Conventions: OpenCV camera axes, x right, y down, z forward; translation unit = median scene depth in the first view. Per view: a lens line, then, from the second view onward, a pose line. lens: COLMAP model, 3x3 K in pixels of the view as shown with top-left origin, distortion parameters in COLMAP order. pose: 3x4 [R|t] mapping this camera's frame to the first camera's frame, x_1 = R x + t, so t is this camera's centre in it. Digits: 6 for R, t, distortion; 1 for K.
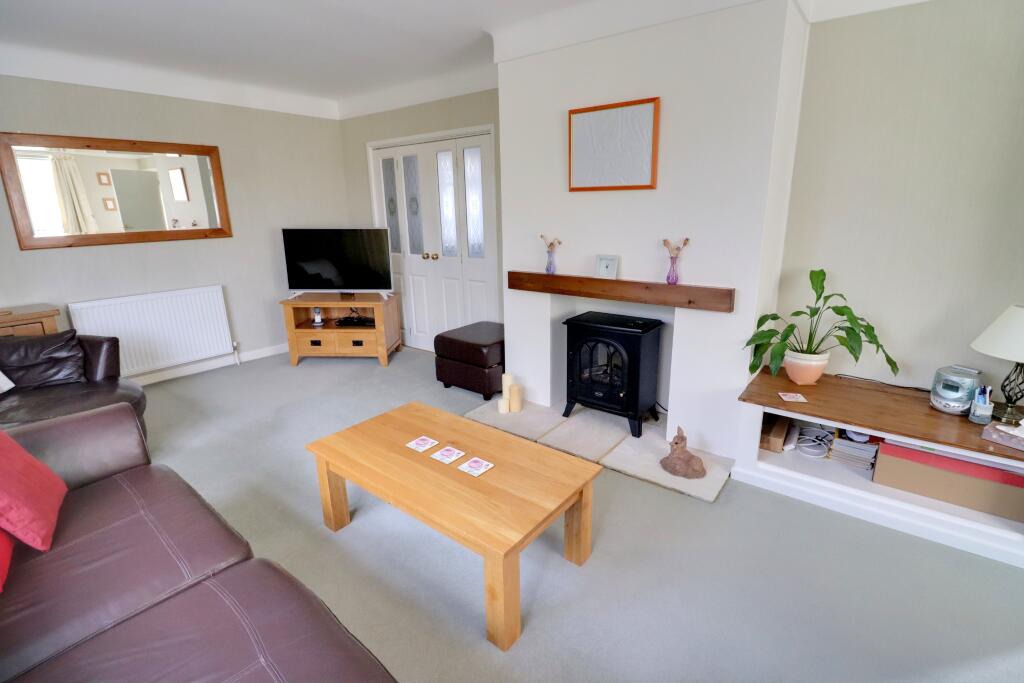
lens RADIAL K [[475.7, 0, 522.0], [0, 475.7, 333.9], [0, 0, 1]] dist [0.003168, -0.013525]
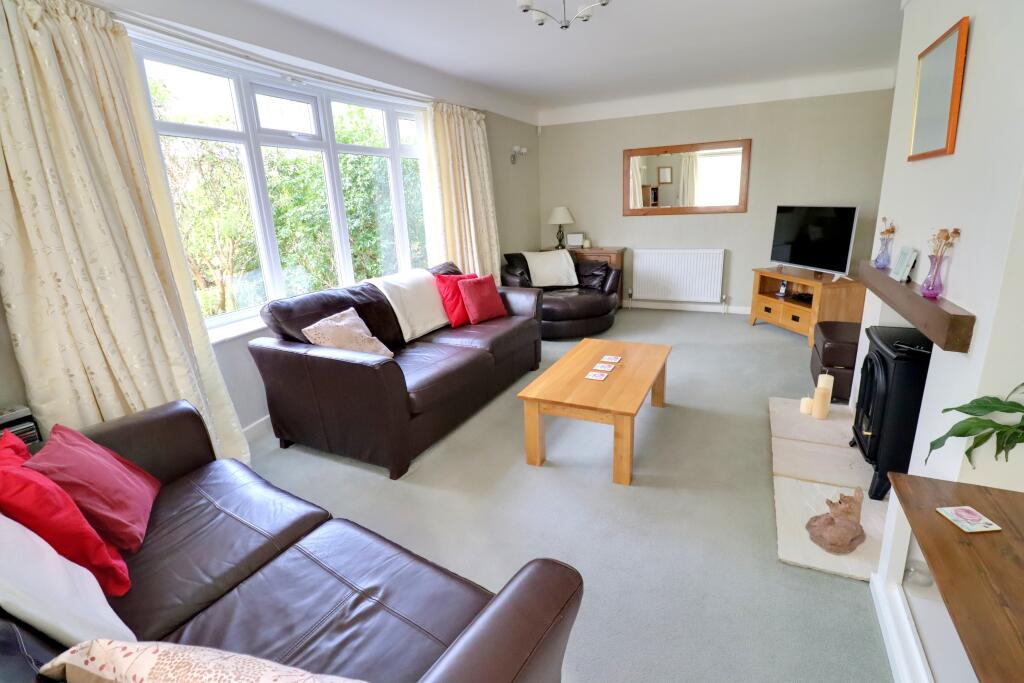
lens RADIAL K [[475.7, 0, 522.0], [0, 475.7, 333.9], [0, 0, 1]] dist [0.003168, -0.013525]
pose [[0.206845, 0.262381, -0.942535, 0.606973], [-0.214634, 0.952070, 0.217933, -0.054722], [0.954540, 0.157222, 0.253247, 0.208174]]
